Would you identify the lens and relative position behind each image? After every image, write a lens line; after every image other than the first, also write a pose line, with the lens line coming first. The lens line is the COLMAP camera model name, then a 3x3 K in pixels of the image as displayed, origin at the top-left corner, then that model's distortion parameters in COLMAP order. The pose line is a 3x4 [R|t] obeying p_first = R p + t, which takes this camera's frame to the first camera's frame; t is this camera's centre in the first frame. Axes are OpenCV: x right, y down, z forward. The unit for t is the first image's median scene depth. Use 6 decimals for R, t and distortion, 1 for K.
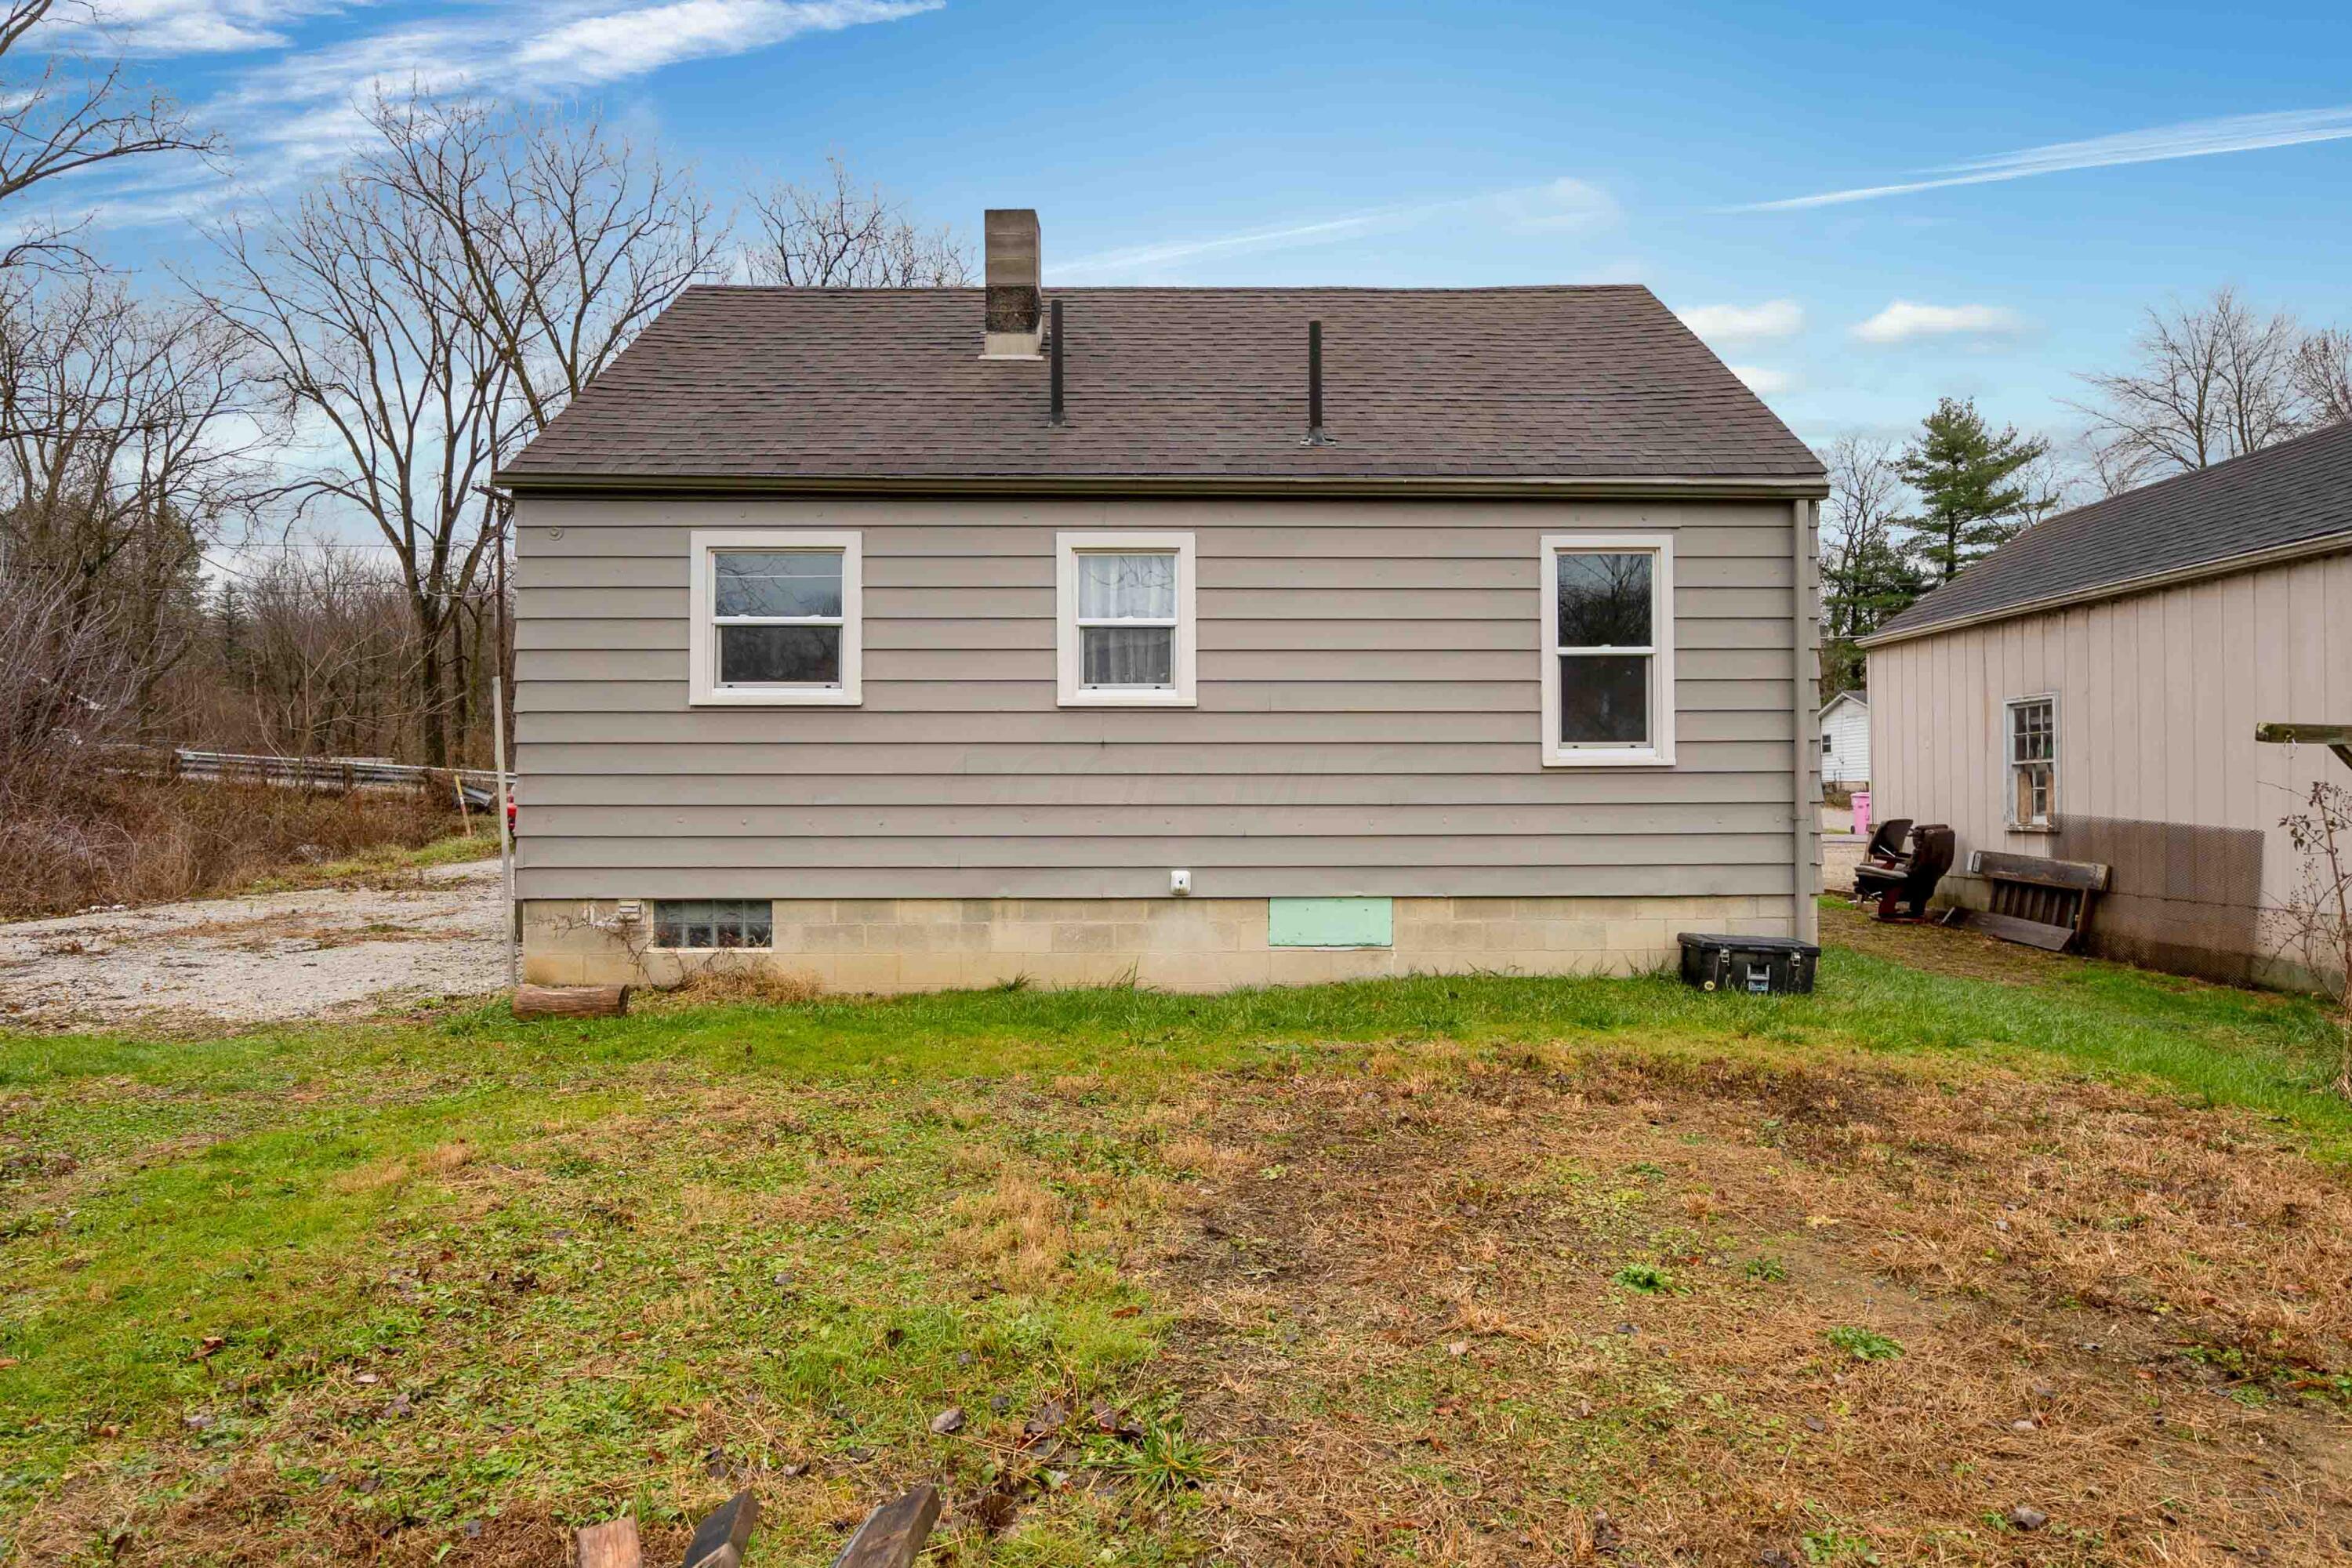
lens RADIAL K [[1335.0, 0, 1176.0], [0, 1335.0, 784.0], [0, 0, 1]] dist [0.001229, 0.000681]
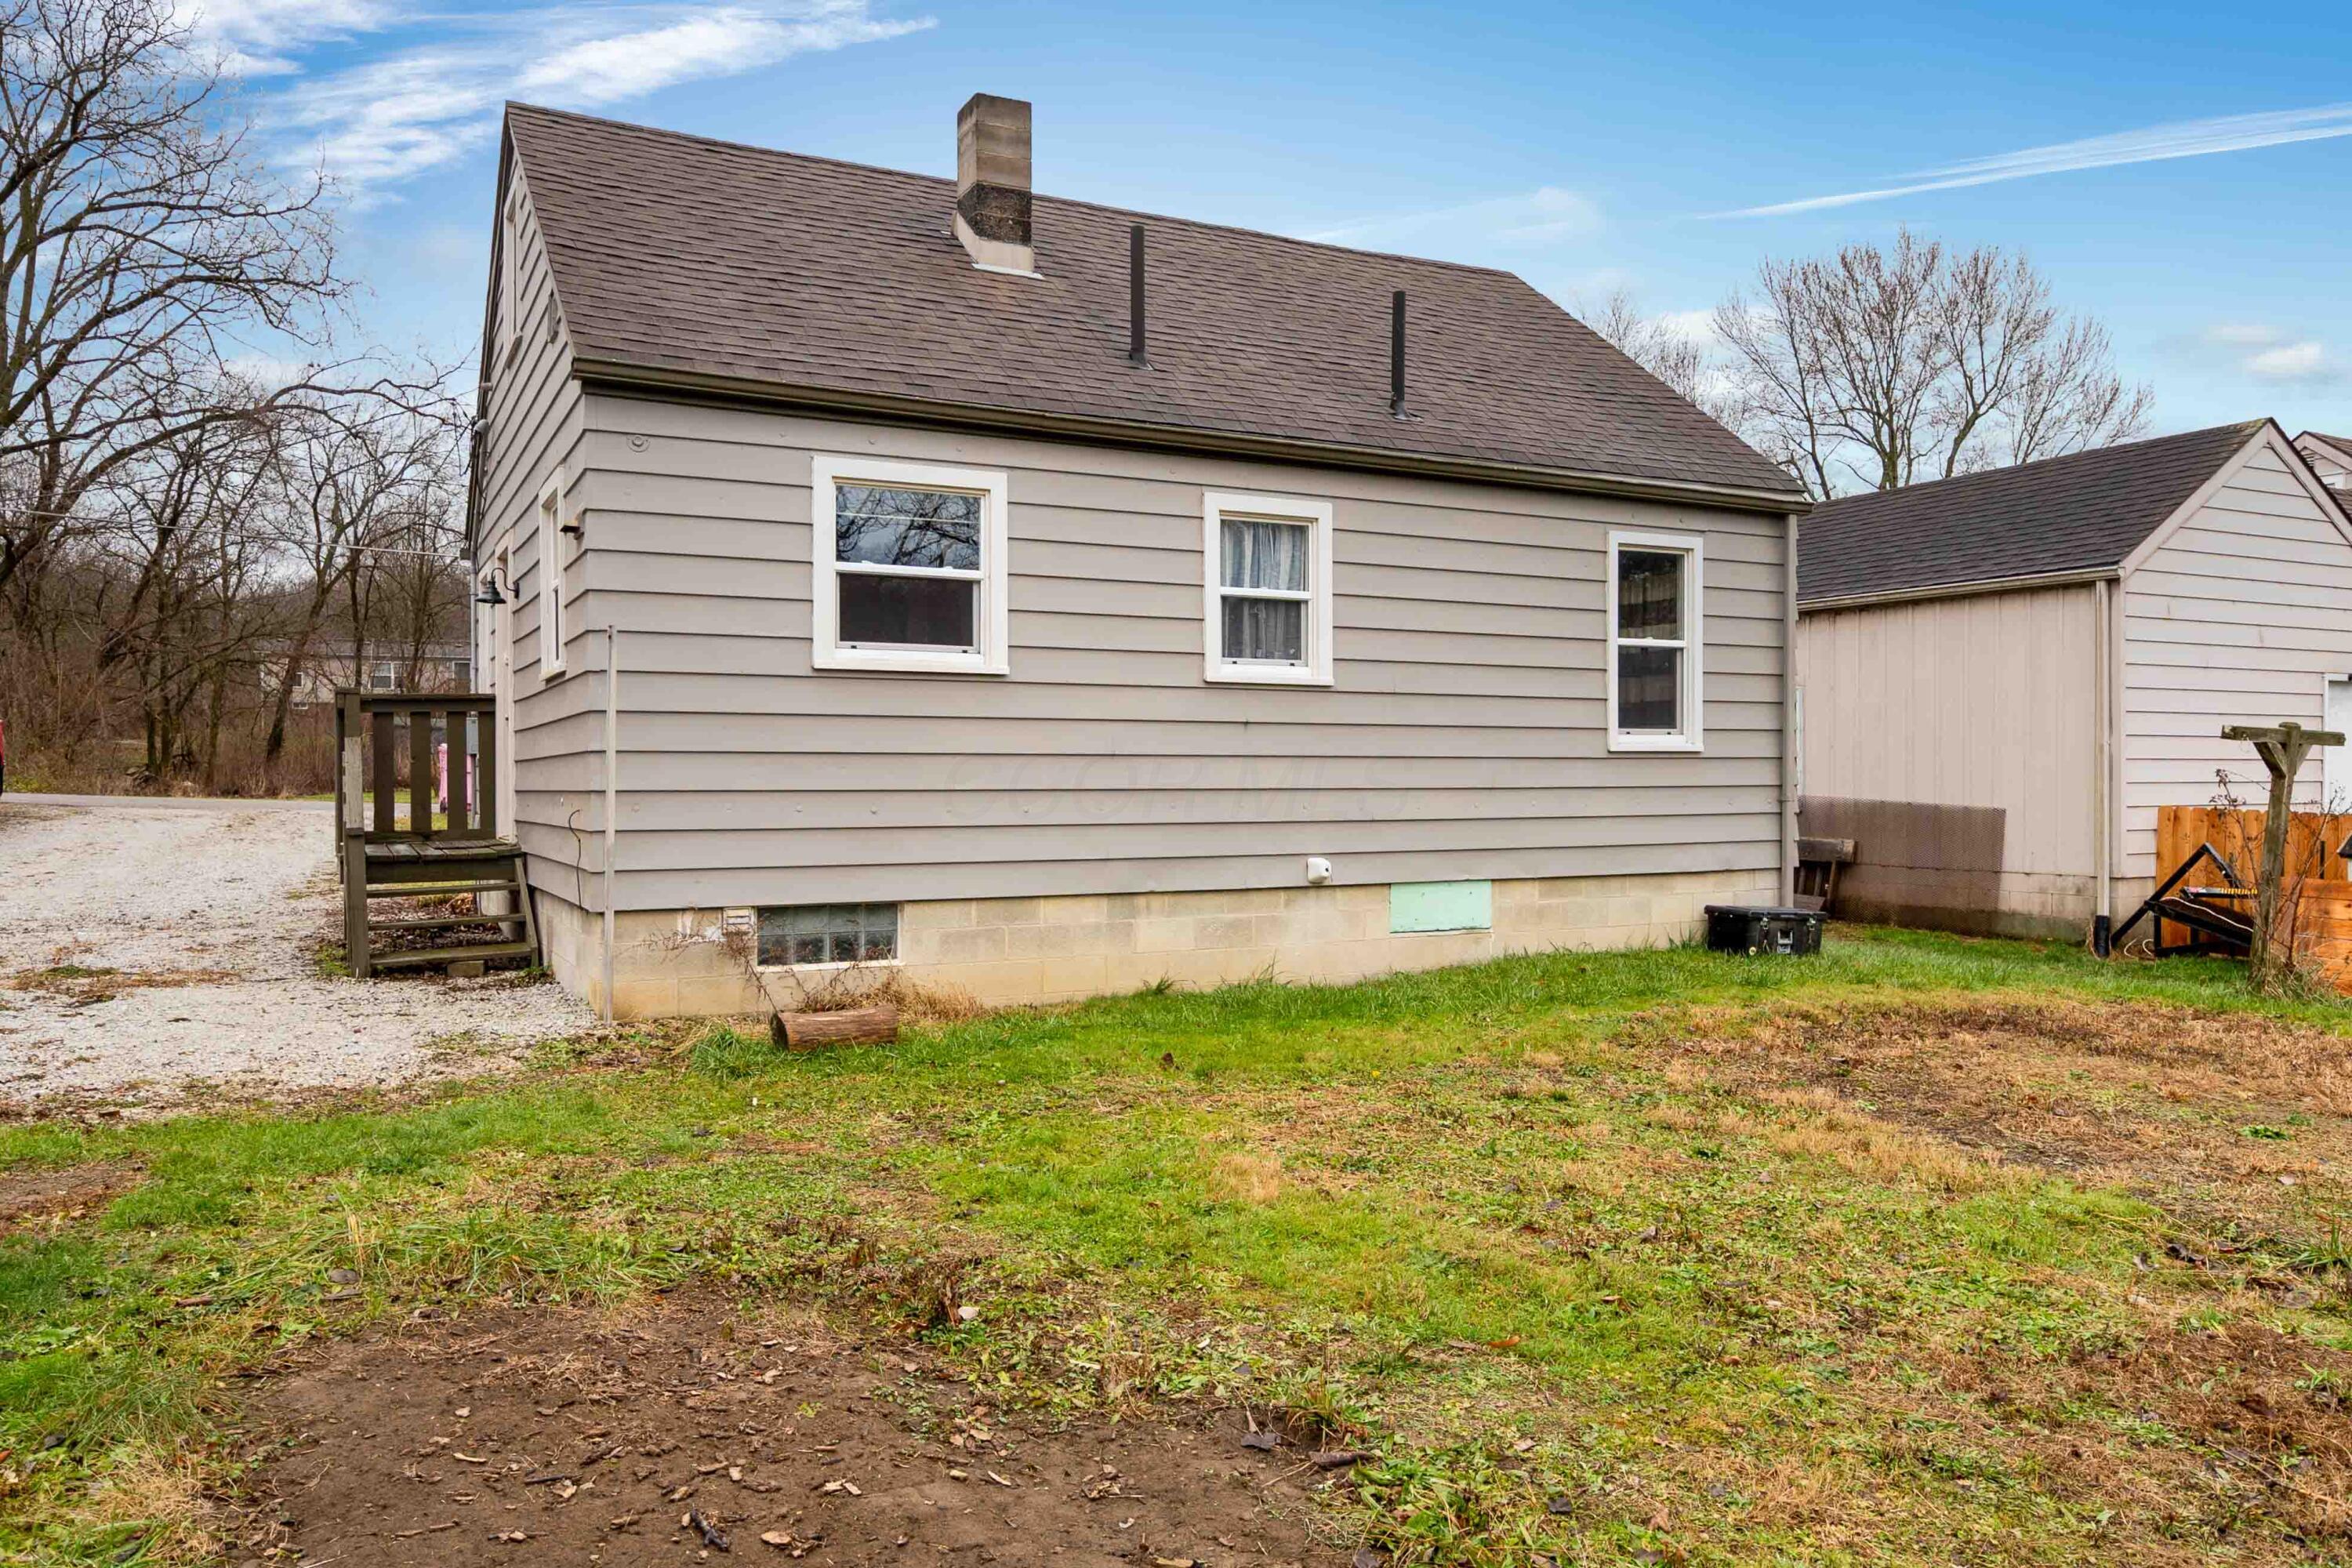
lens RADIAL K [[1646.0, 0, 1176.0], [0, 1646.0, 784.0], [0, 0, 1]] dist [0.000419, -0.000591]
pose [[0.894758, -0.001008, 0.446550, -0.607086], [-0.004244, 0.999933, 0.010763, 0.000081], [-0.446531, -0.011525, 0.894694, -0.004526]]
